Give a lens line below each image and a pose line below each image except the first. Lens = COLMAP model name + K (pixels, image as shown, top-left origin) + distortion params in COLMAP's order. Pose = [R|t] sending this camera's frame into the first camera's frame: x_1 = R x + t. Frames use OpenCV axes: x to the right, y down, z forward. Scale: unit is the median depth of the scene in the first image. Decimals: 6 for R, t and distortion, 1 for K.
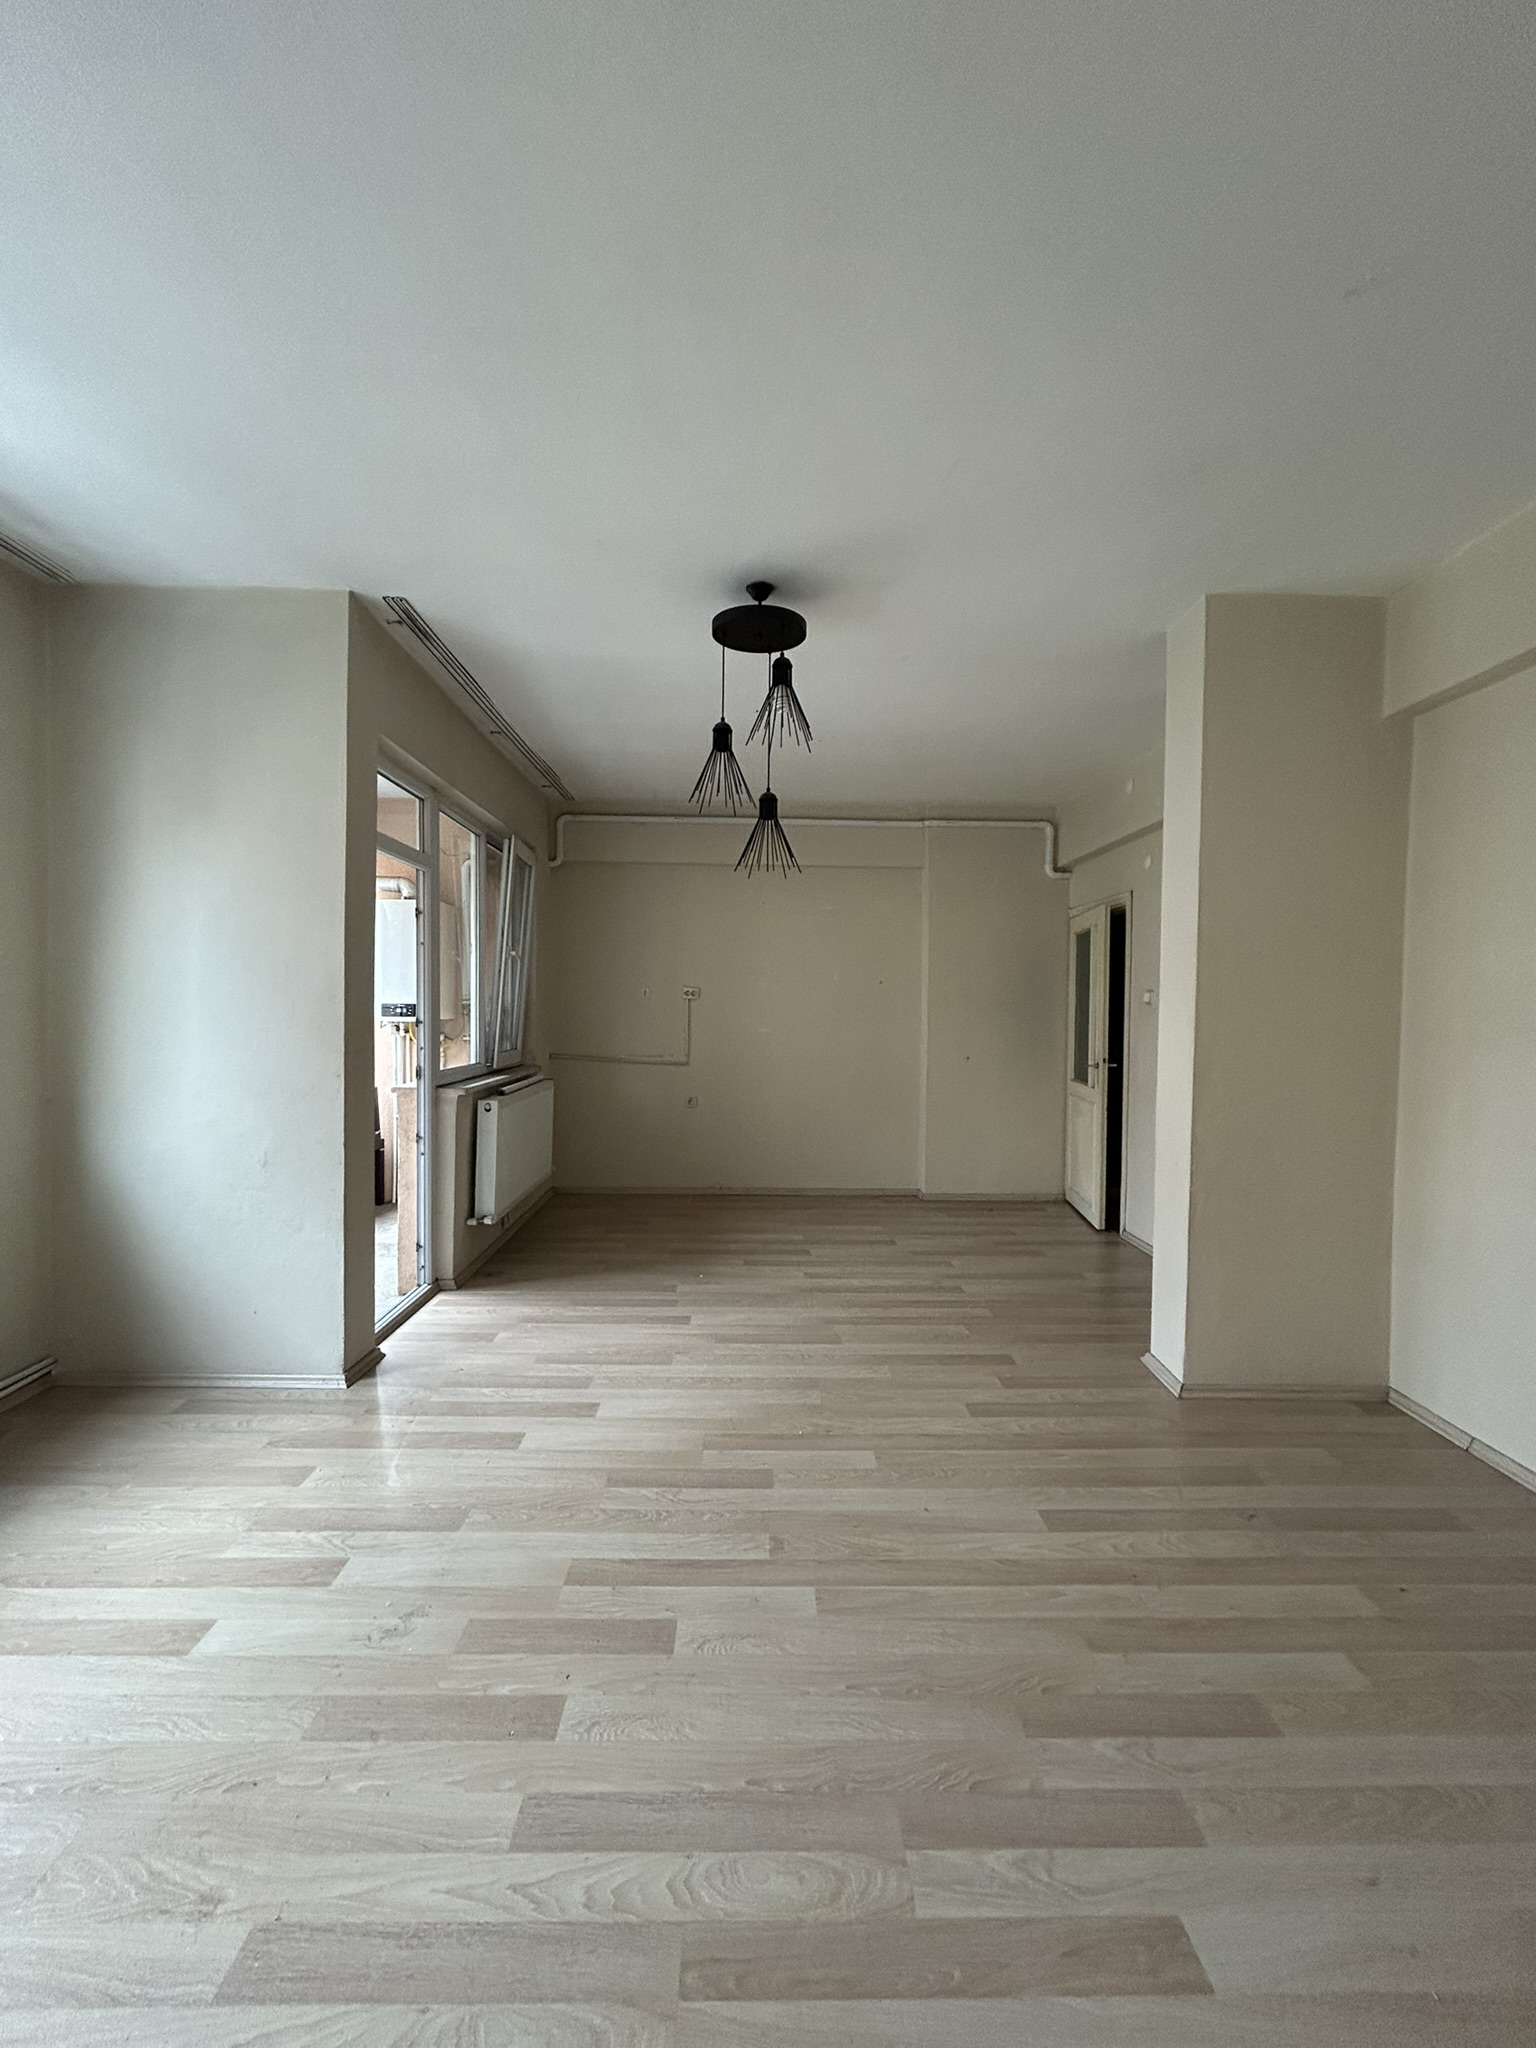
lens RADIAL K [[823.4, 0, 768.0], [0, 823.4, 1024.0], [0, 0, 1]] dist [0.001584, 0.000685]
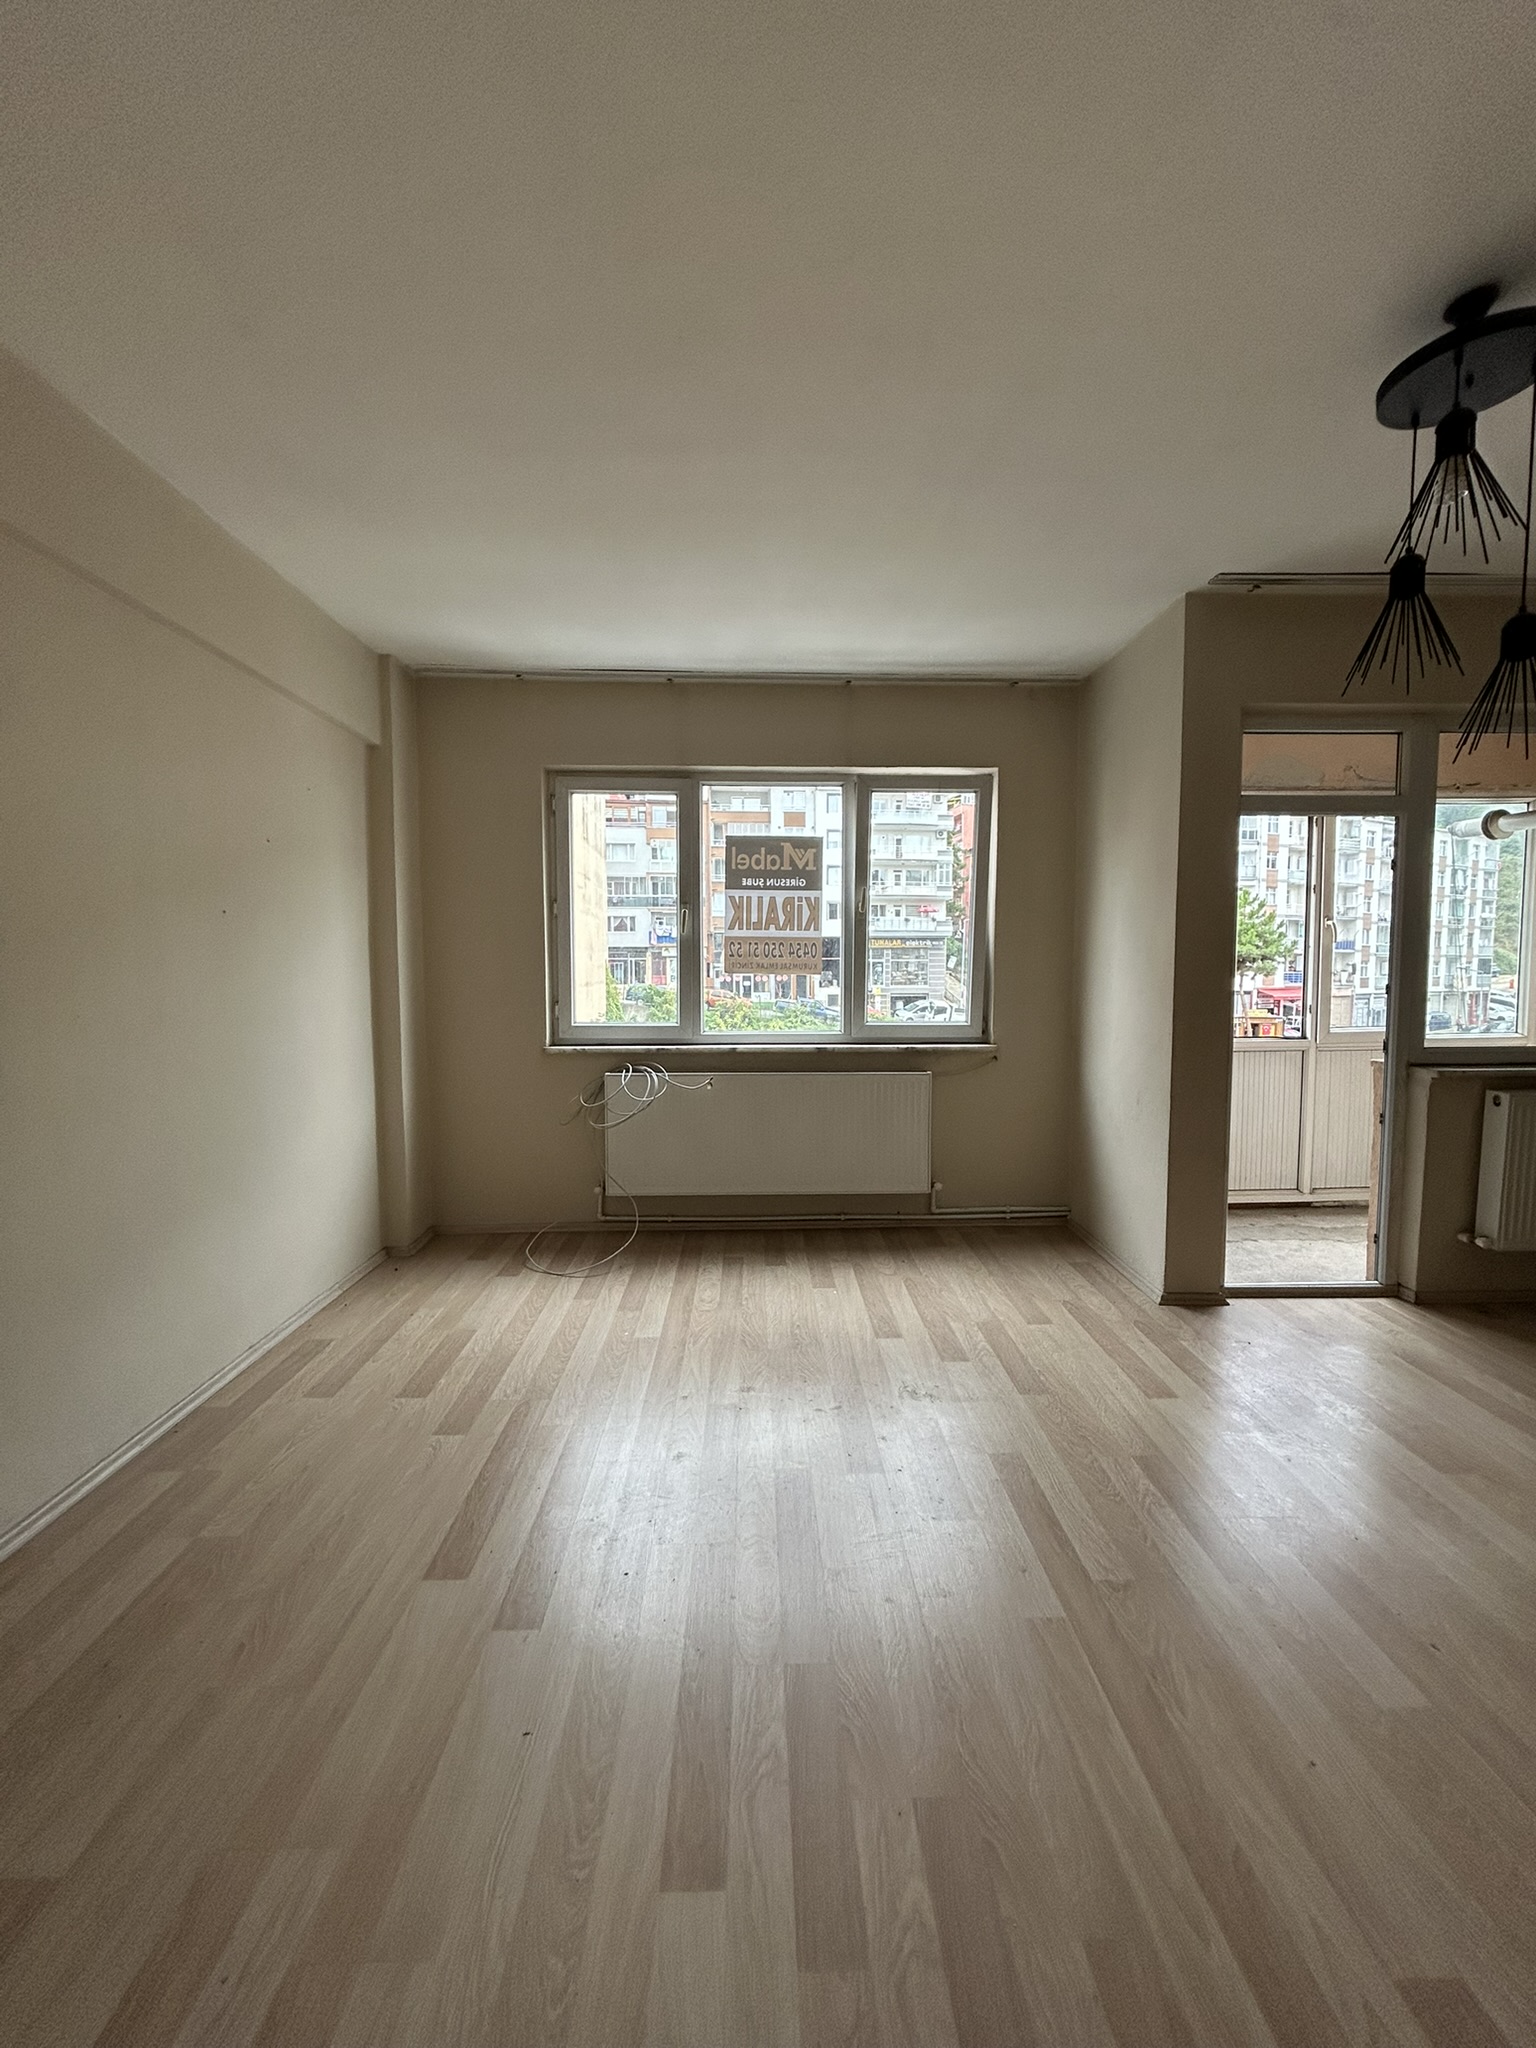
lens RADIAL K [[823.4, 0, 768.0], [0, 823.4, 1024.0], [0, 0, 1]] dist [0.001584, 0.000685]
pose [[0.000296, 0.055136, -0.998479, 0.659160], [-0.010844, 0.998420, 0.055129, -0.008864], [0.999941, 0.010811, 0.000894, 0.475749]]
